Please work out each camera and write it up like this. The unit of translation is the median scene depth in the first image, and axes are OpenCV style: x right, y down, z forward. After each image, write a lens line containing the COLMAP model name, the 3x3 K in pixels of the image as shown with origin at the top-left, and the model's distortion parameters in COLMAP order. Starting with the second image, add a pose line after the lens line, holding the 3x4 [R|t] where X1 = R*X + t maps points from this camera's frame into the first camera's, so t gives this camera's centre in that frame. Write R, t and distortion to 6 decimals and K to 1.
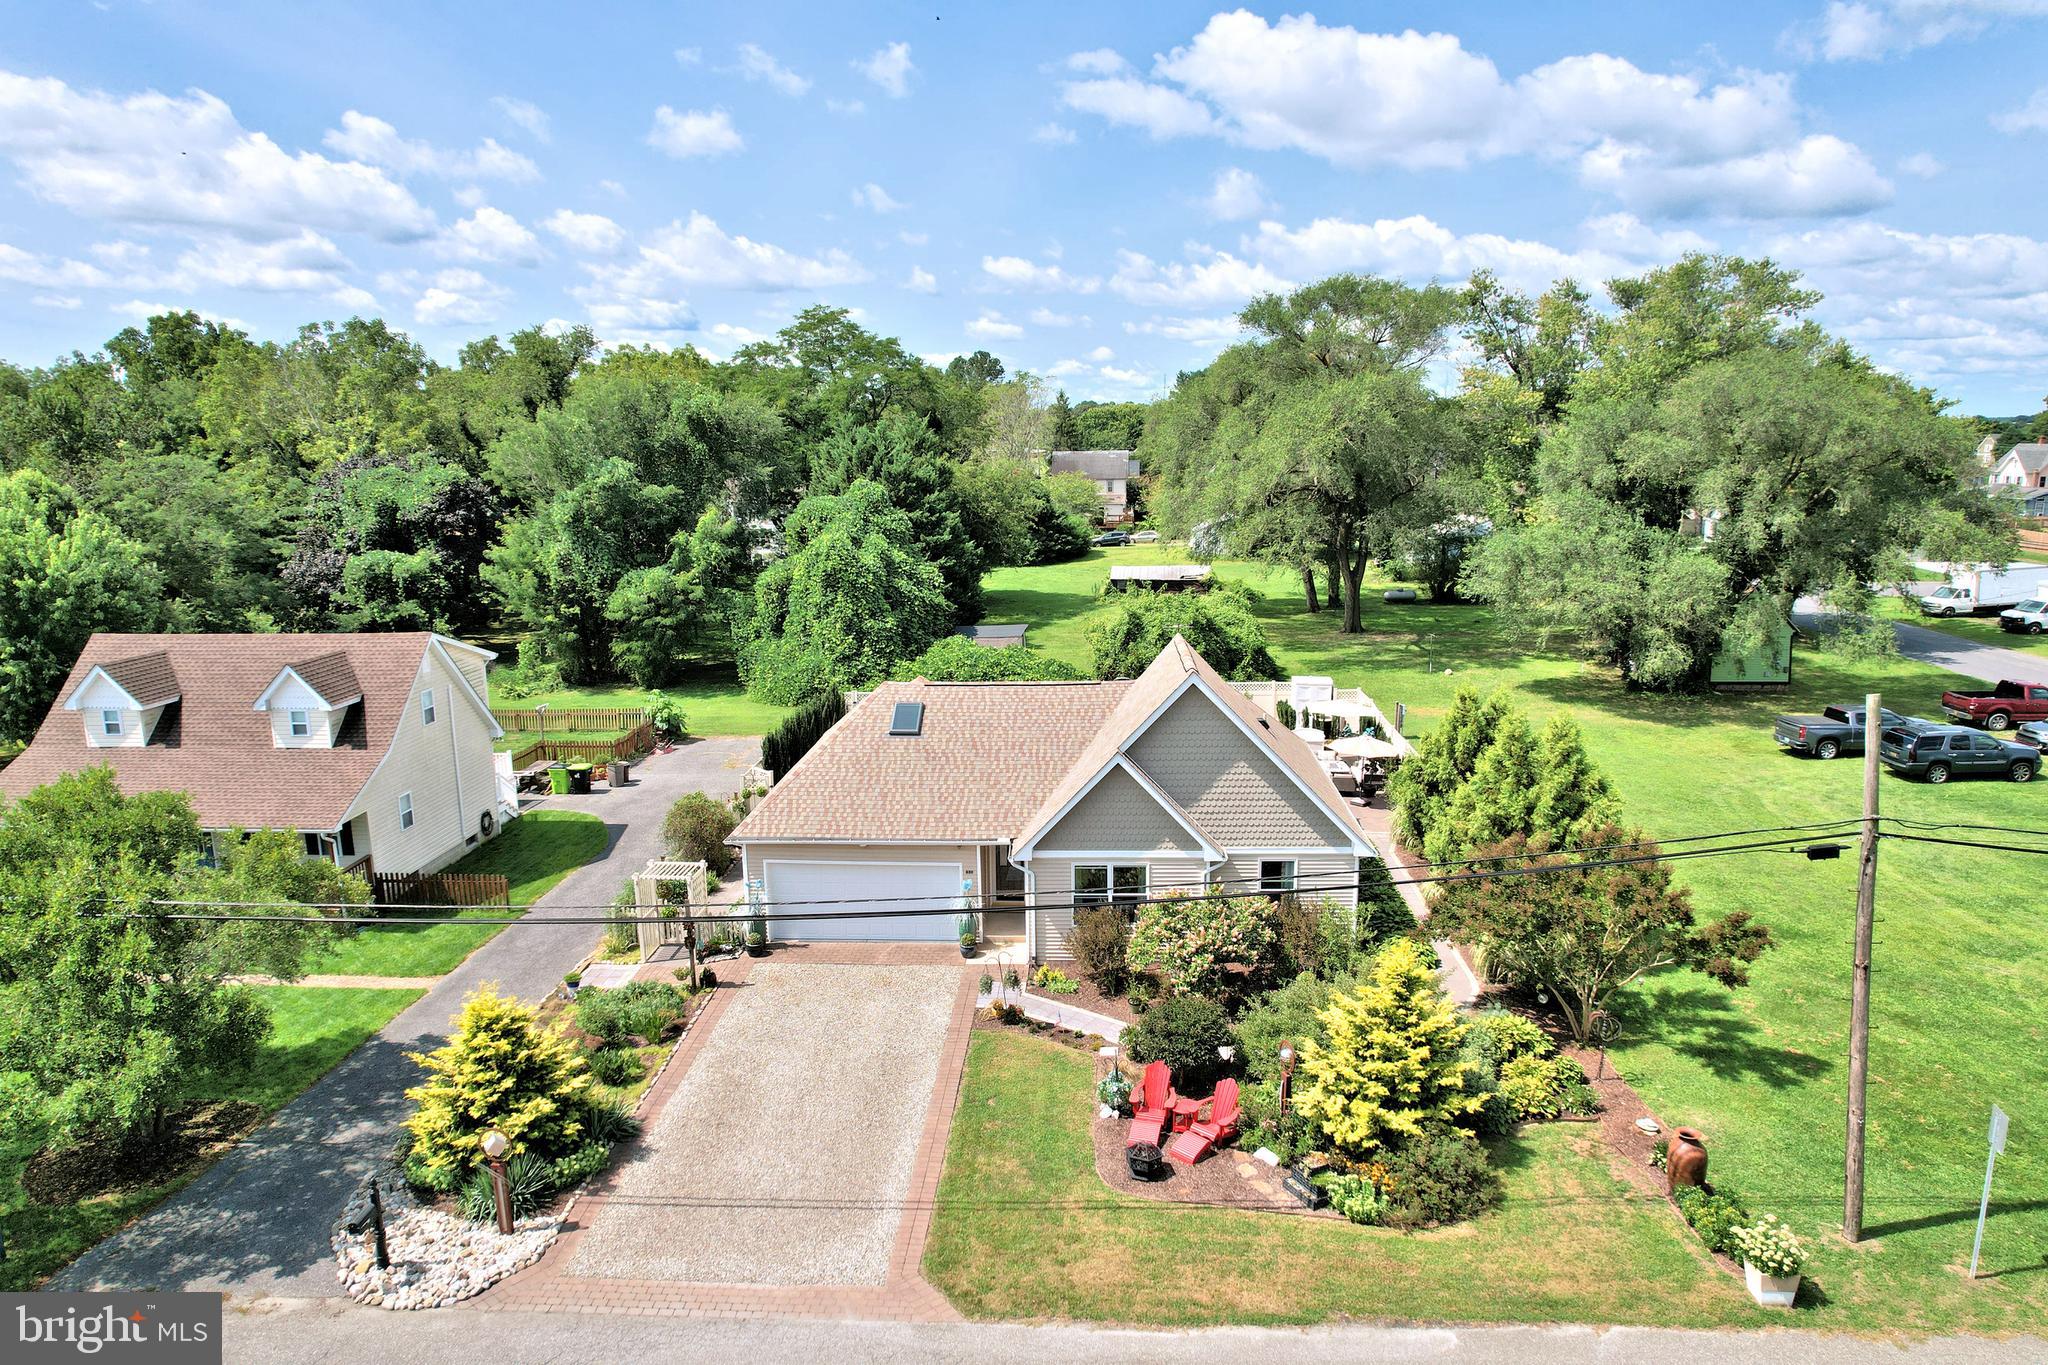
lens RADIAL K [[1314.3, 0, 1025.8], [0, 1314.3, 685.0], [0, 0, 1]] dist [-0.001974, 0.000435]
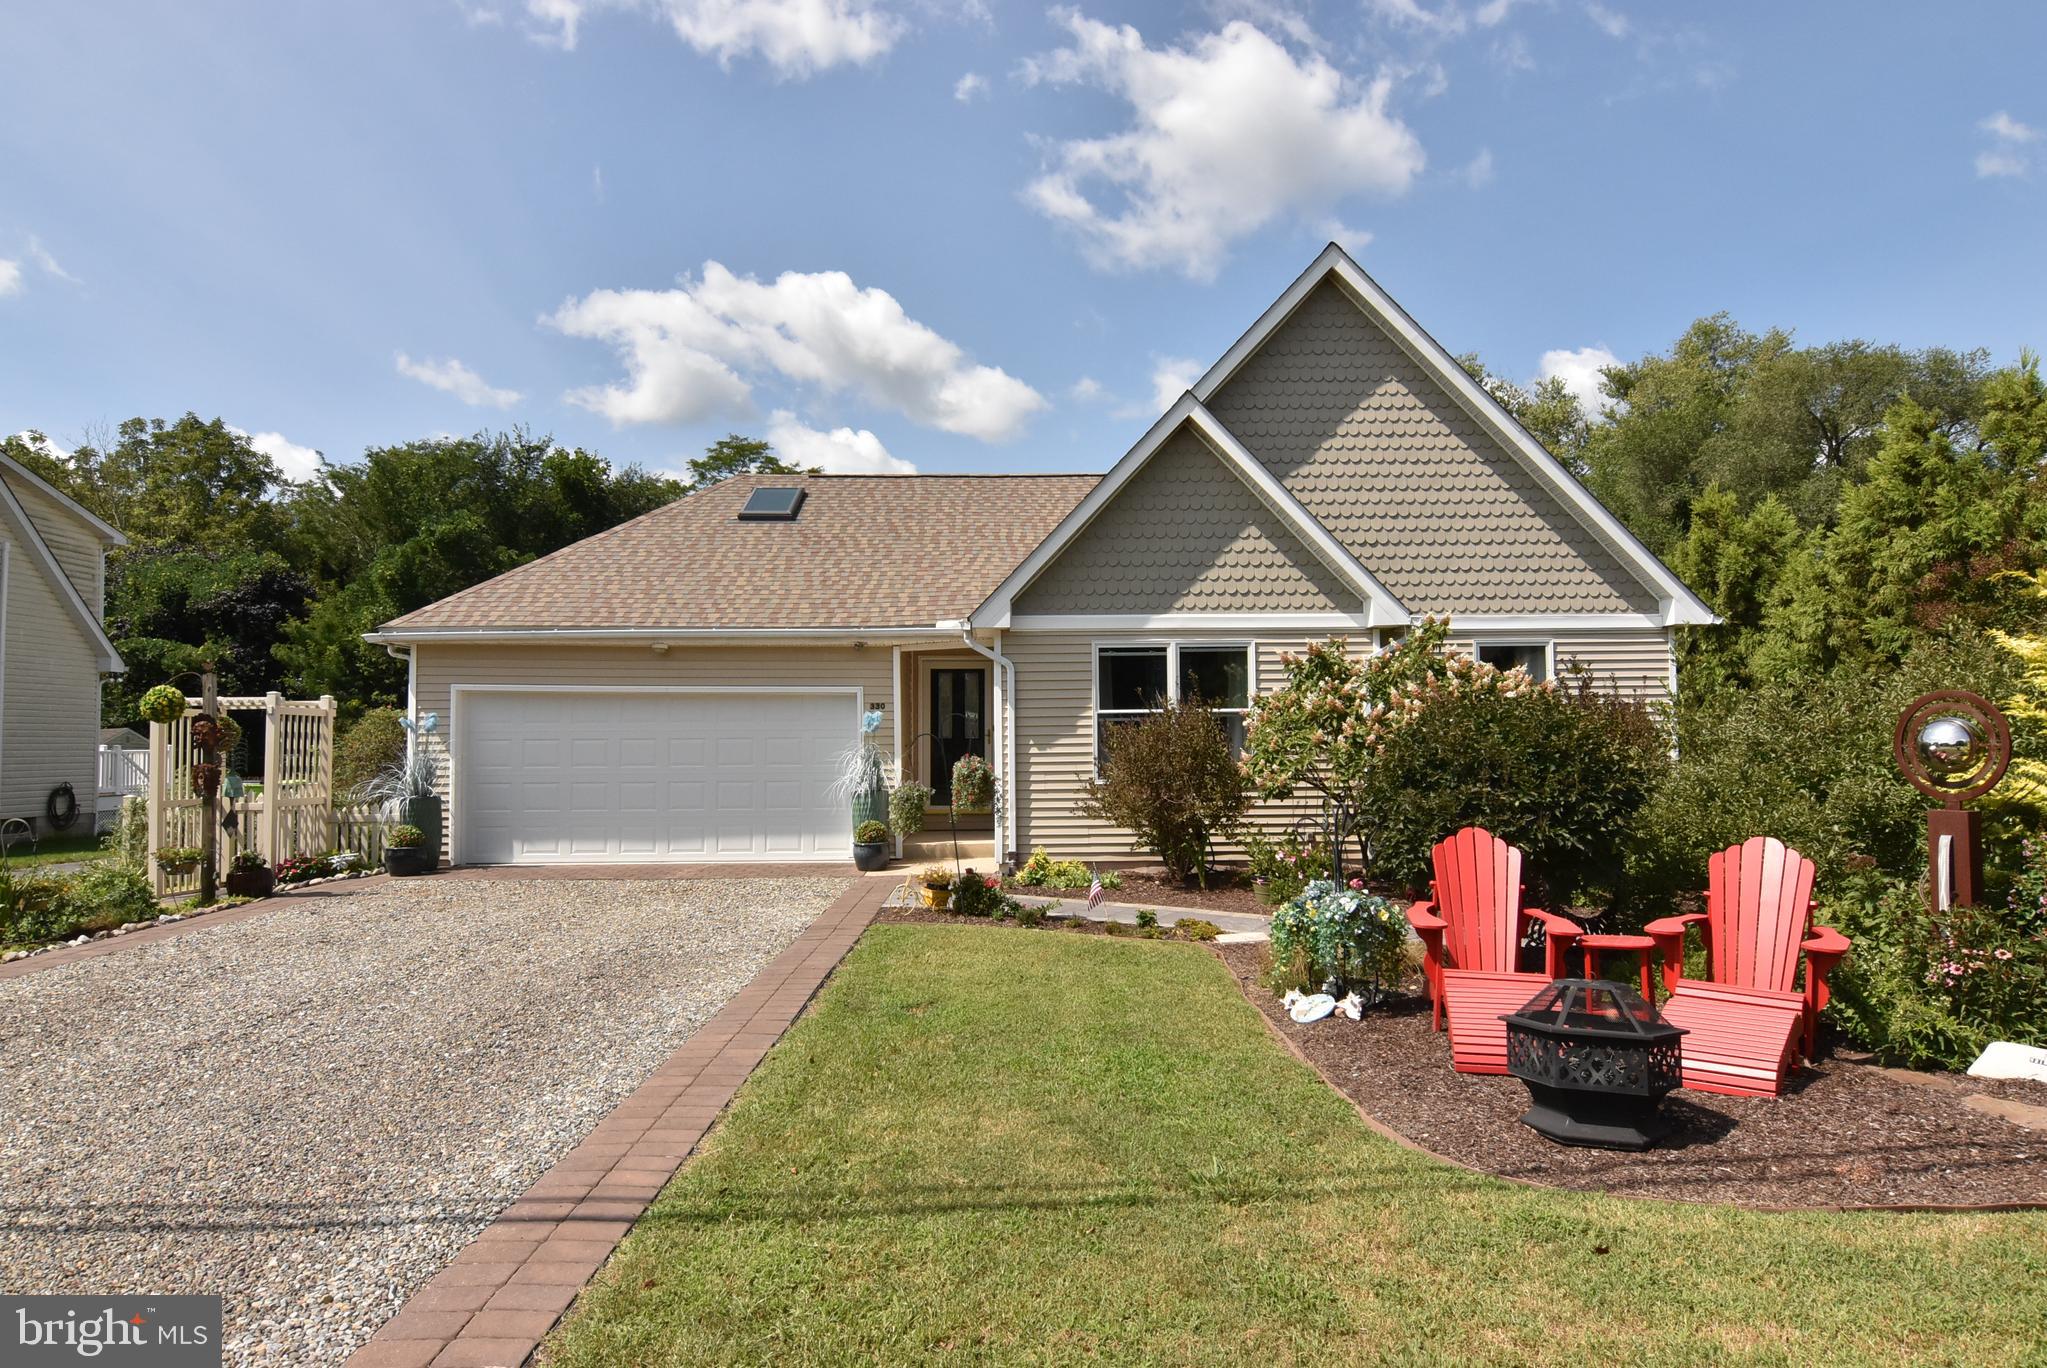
lens RADIAL K [[1229.2, 0, 1018.9], [0, 1229.2, 689.2], [0, 0, 1]] dist [0.000867, 0.000448]
pose [[0.998764, -0.003998, 0.049536, -0.012985], [0.016260, 0.968185, -0.249705, 0.251281], [-0.046962, 0.250202, 0.967054, 0.551586]]
